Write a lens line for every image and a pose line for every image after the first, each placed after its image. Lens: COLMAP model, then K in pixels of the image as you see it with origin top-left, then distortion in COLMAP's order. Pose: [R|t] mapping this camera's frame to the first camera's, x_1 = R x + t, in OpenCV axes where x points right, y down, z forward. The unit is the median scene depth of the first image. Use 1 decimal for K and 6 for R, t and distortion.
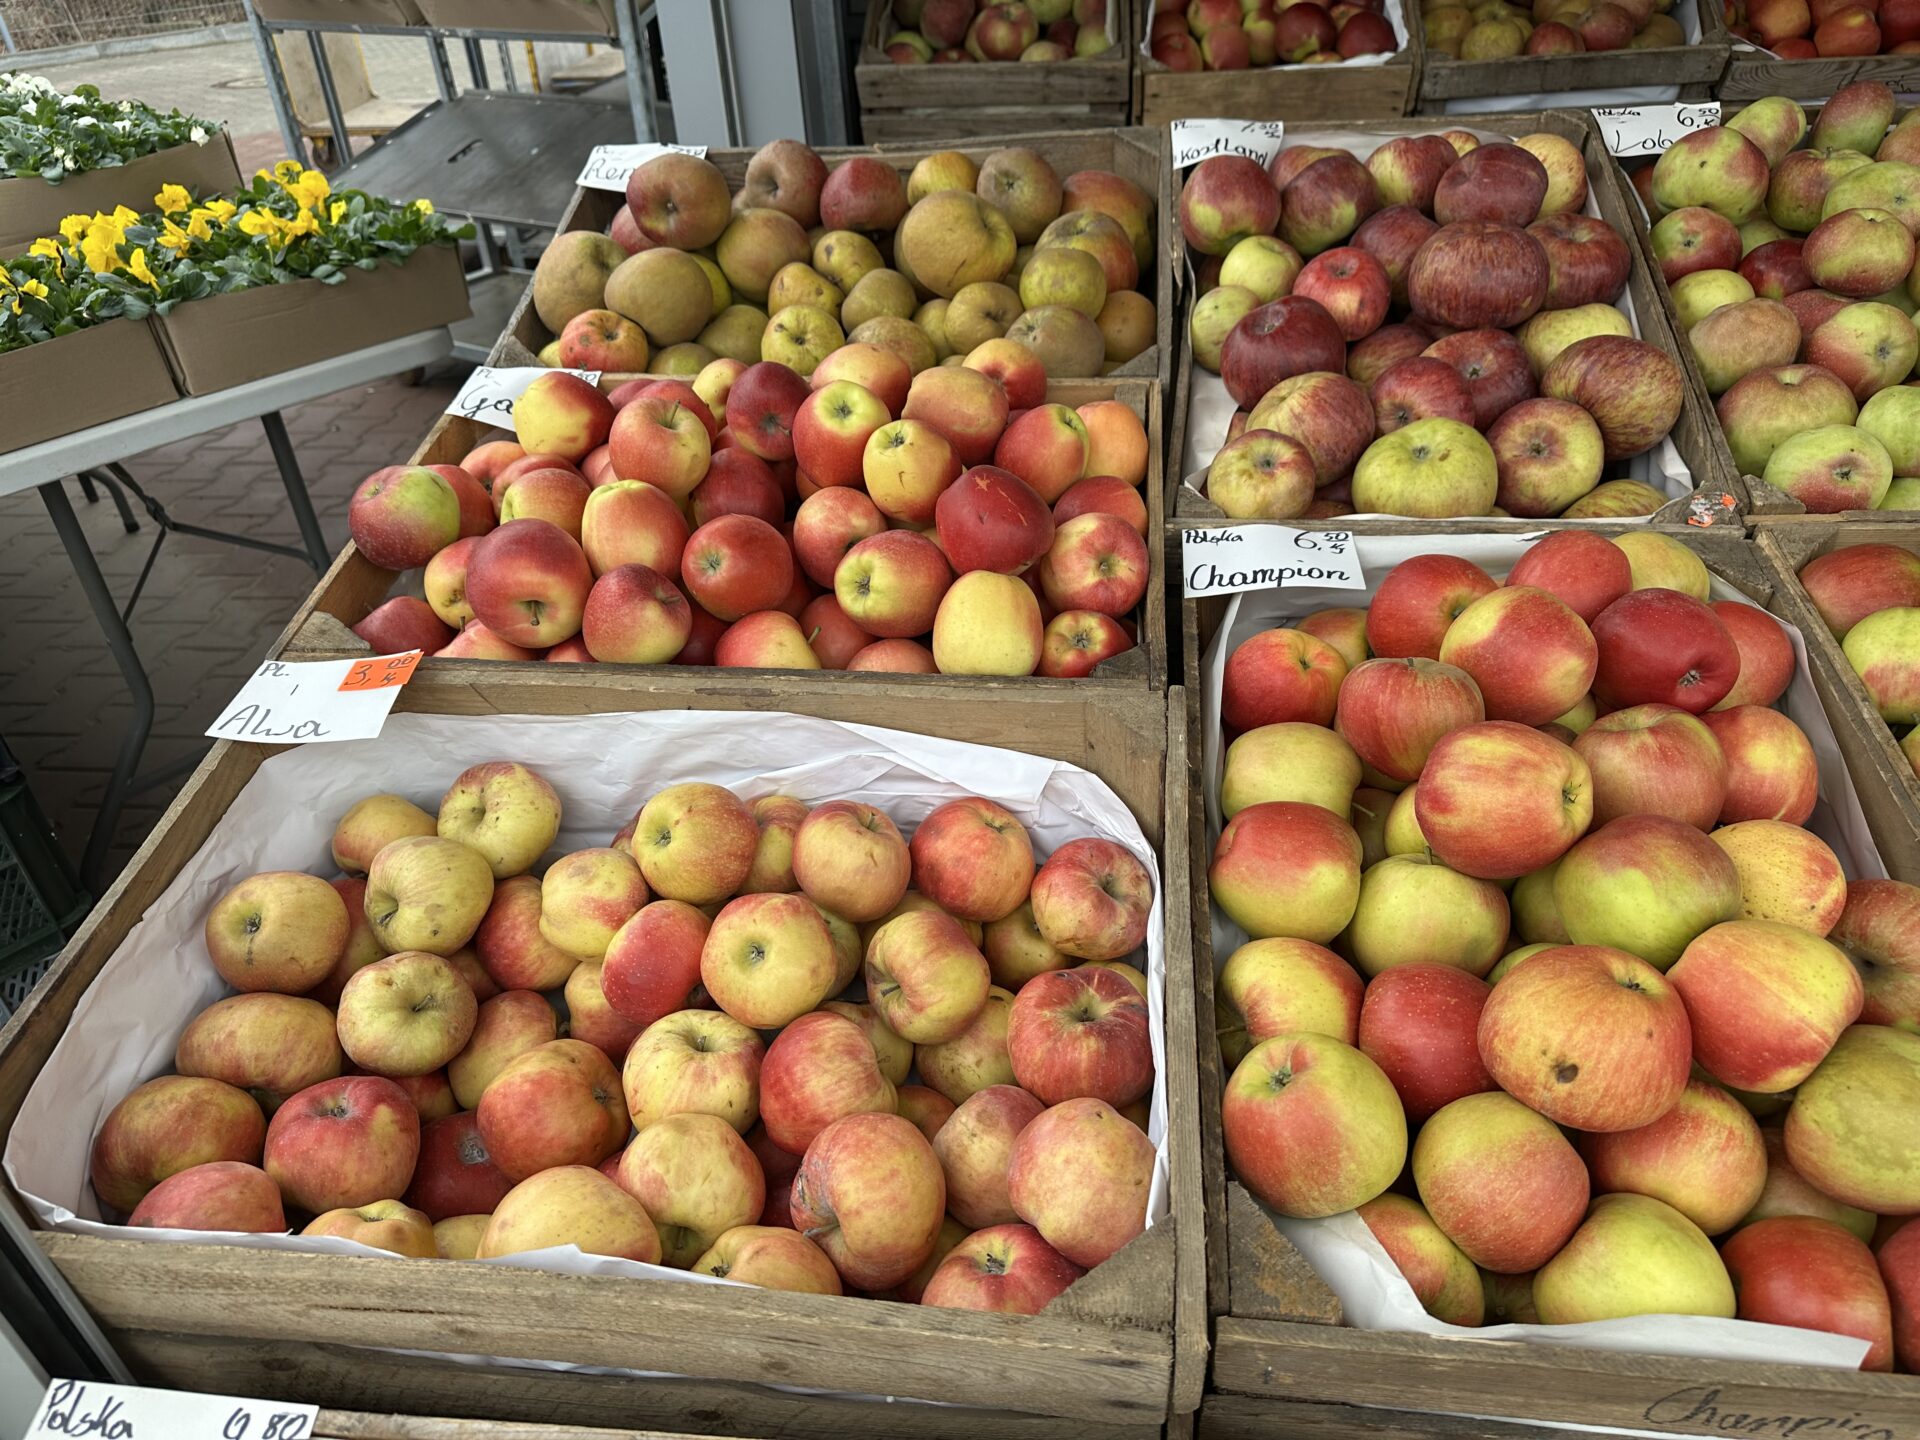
lens RADIAL K [[1401.3, 0, 960.0], [0, 1401.3, 720.0], [0, 0, 1]] dist [-0.001147, -0.009494]
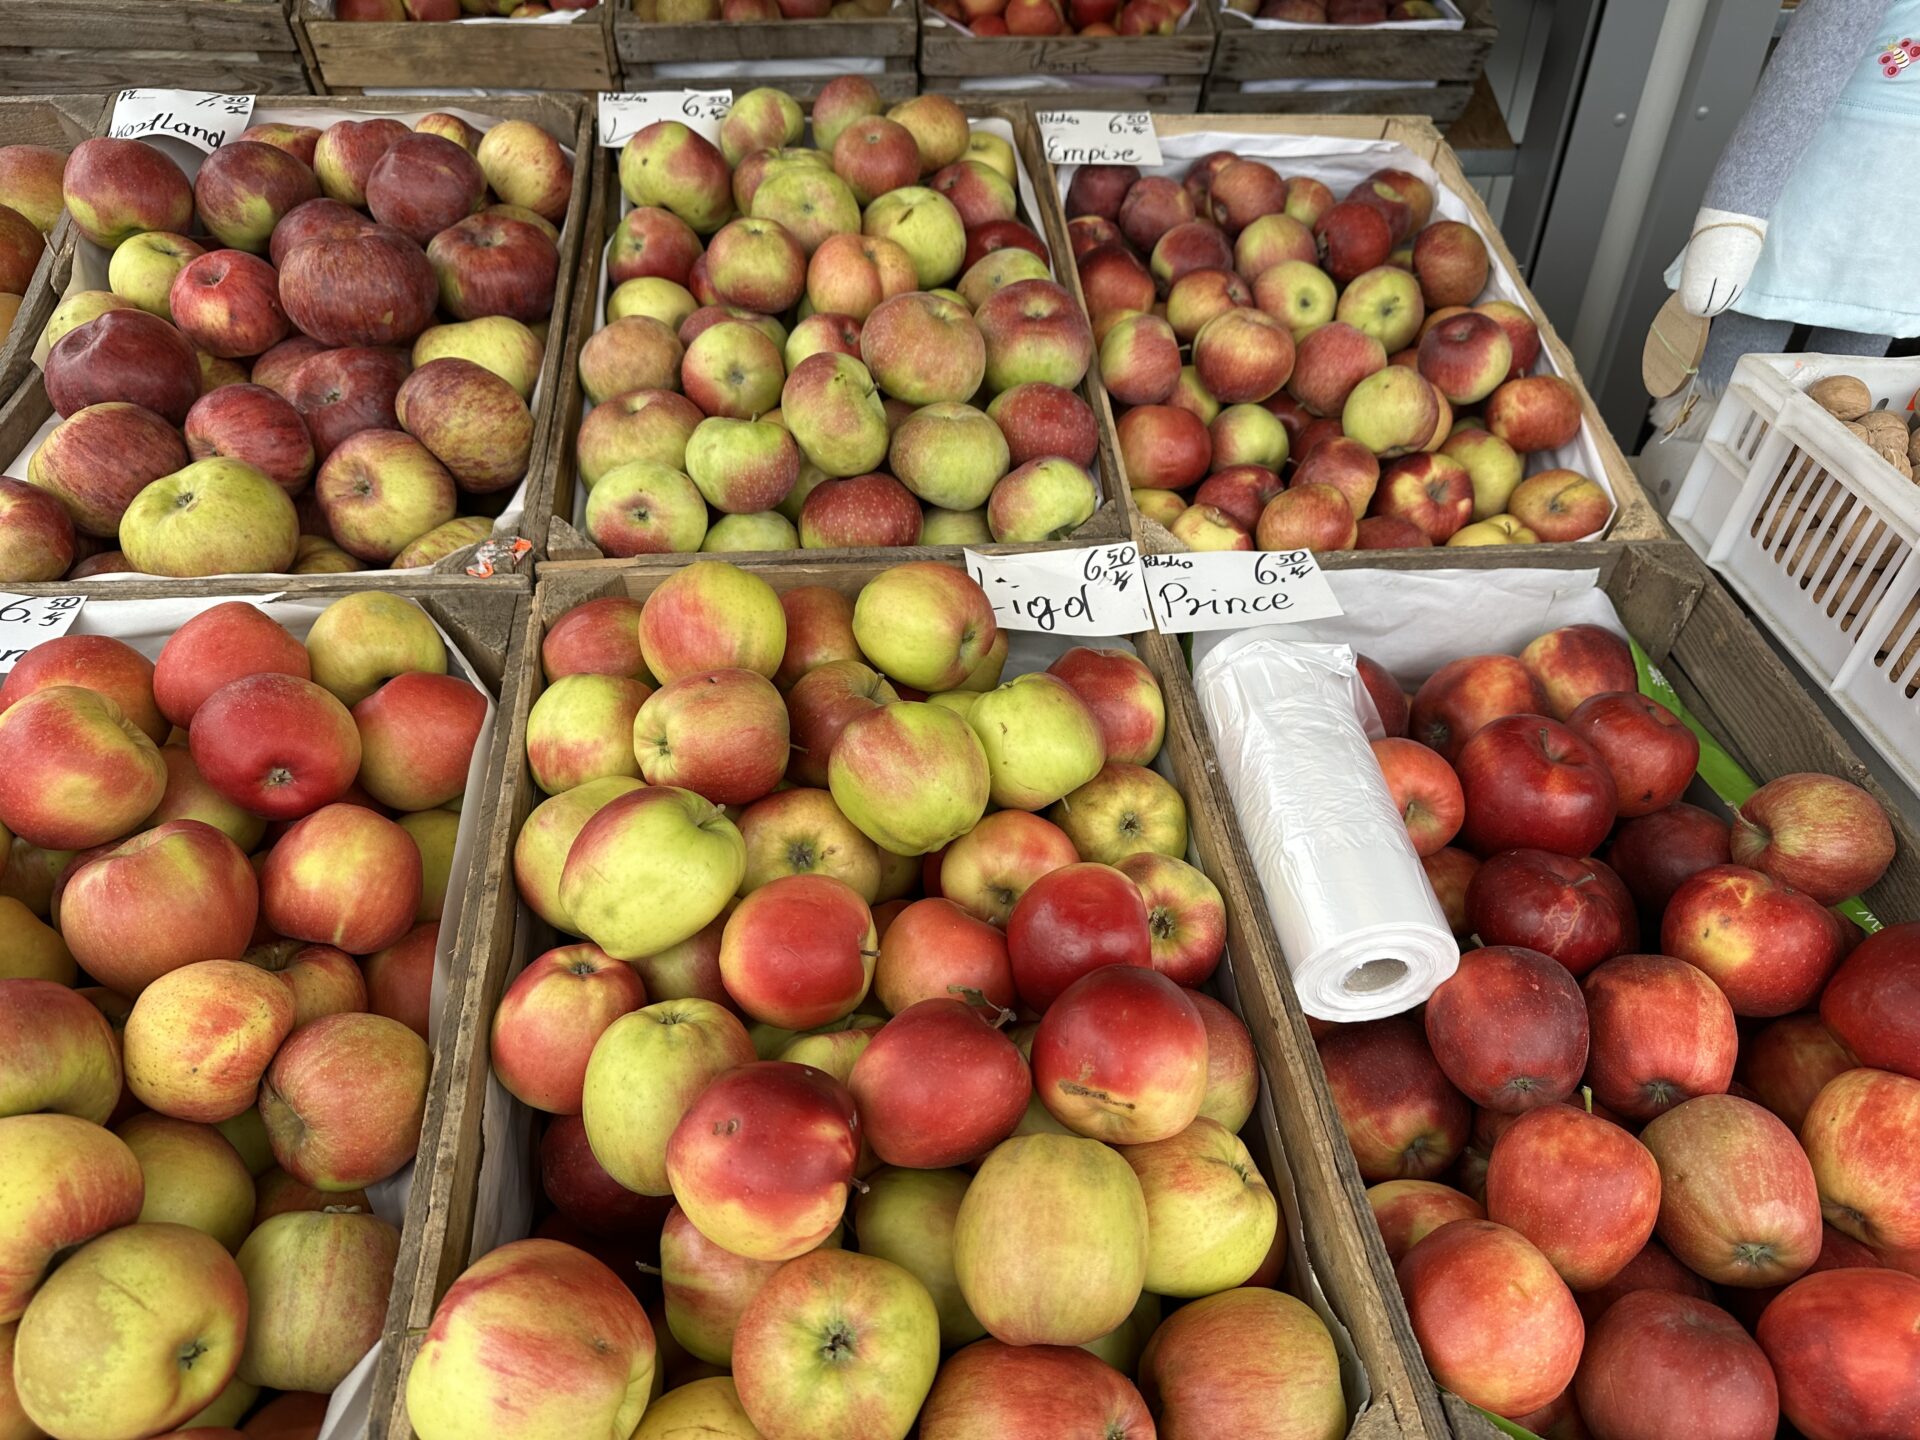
lens RADIAL K [[1427.4, 0, 960.0], [0, 1427.4, 720.0], [0, 0, 1]] dist [-0.011985, 0.002908]
pose [[0.971230, -0.063334, 0.229568, 0.515474], [0.054511, 0.997518, 0.044577, -0.058073], [-0.231821, -0.030780, 0.972271, 0.012614]]
